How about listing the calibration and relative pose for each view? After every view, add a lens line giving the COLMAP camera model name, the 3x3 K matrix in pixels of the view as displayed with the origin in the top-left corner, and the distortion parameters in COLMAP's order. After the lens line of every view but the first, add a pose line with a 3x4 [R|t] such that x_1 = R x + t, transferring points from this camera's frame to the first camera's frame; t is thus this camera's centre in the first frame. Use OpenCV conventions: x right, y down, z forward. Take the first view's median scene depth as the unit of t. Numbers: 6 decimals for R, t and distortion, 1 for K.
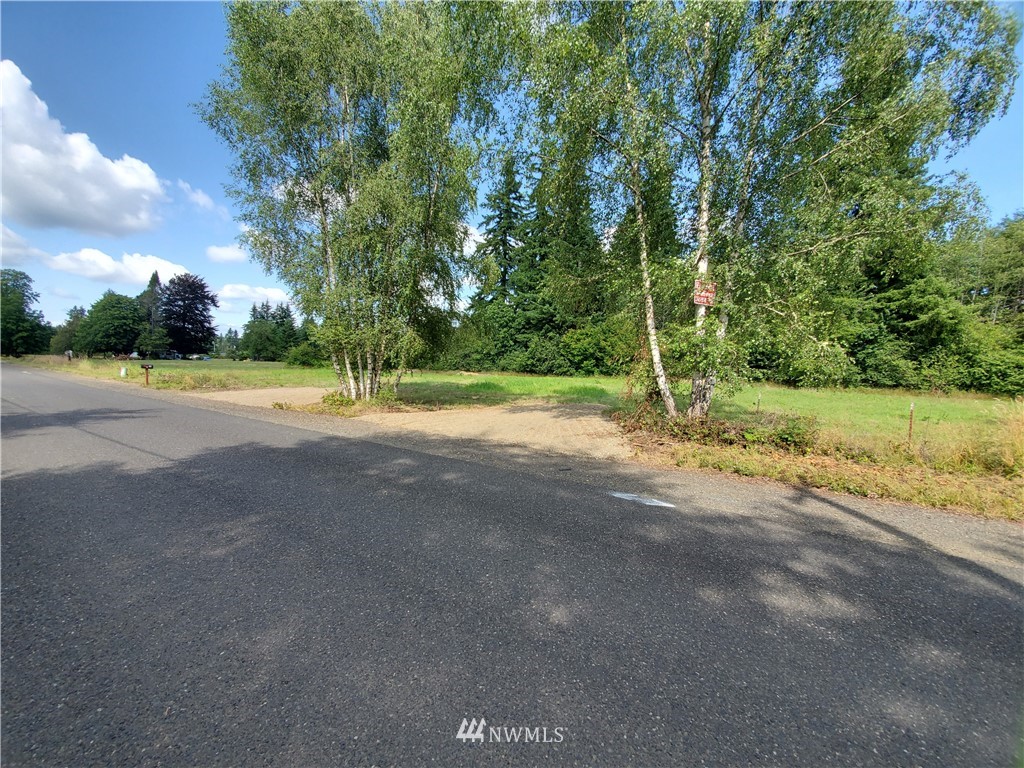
lens RADIAL K [[406.5, 0, 512.6], [0, 406.5, 389.4], [0, 0, 1]] dist [-0.001645, -0.014487]
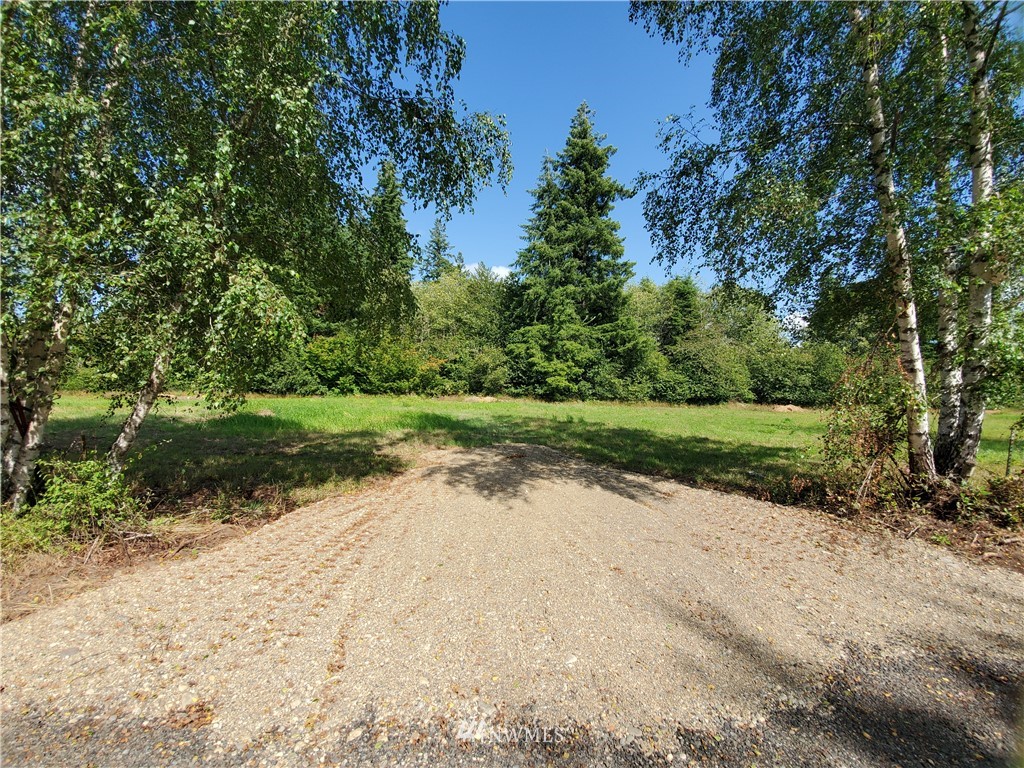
lens RADIAL K [[406.5, 0, 512.6], [0, 406.5, 389.4], [0, 0, 1]] dist [-0.001645, -0.014487]
pose [[0.775278, -0.010228, 0.631538, -0.084231], [0.036687, 0.998910, -0.028859, -0.011599], [-0.630554, 0.045542, 0.774808, 0.206753]]
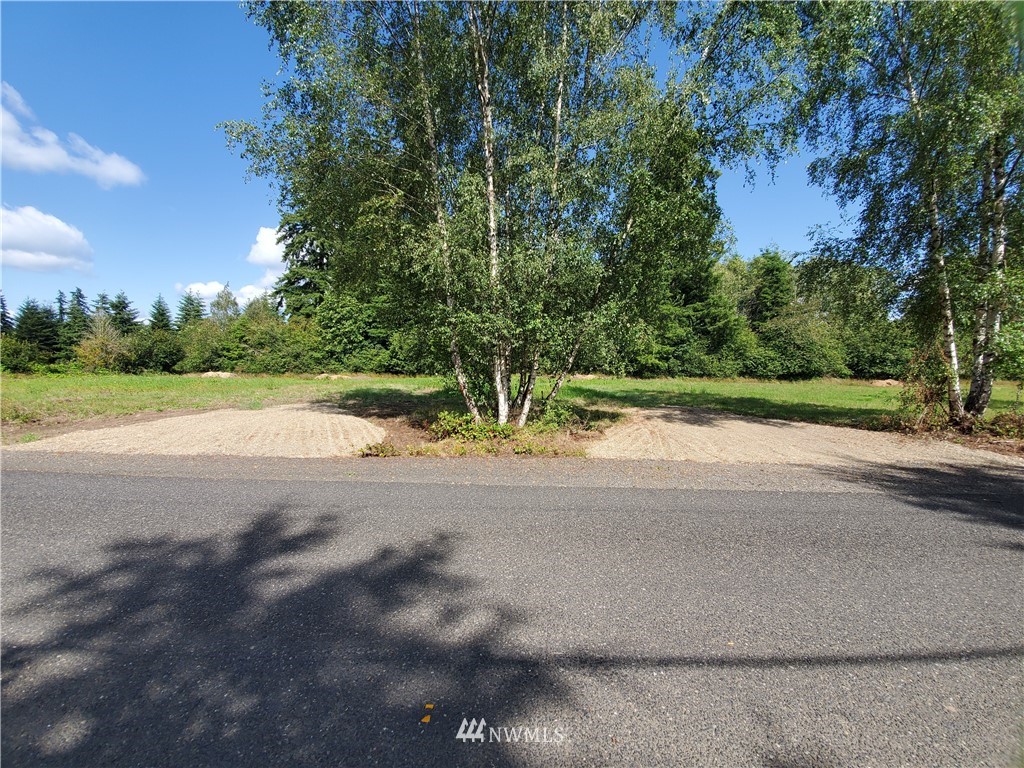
lens RADIAL K [[406.5, 0, 512.6], [0, 406.5, 389.4], [0, 0, 1]] dist [-0.001645, -0.014487]
pose [[0.864454, -0.047752, 0.500439, -0.235645], [0.044937, 0.998833, 0.017684, -0.012905], [-0.500699, 0.007202, 0.865591, 0.156252]]
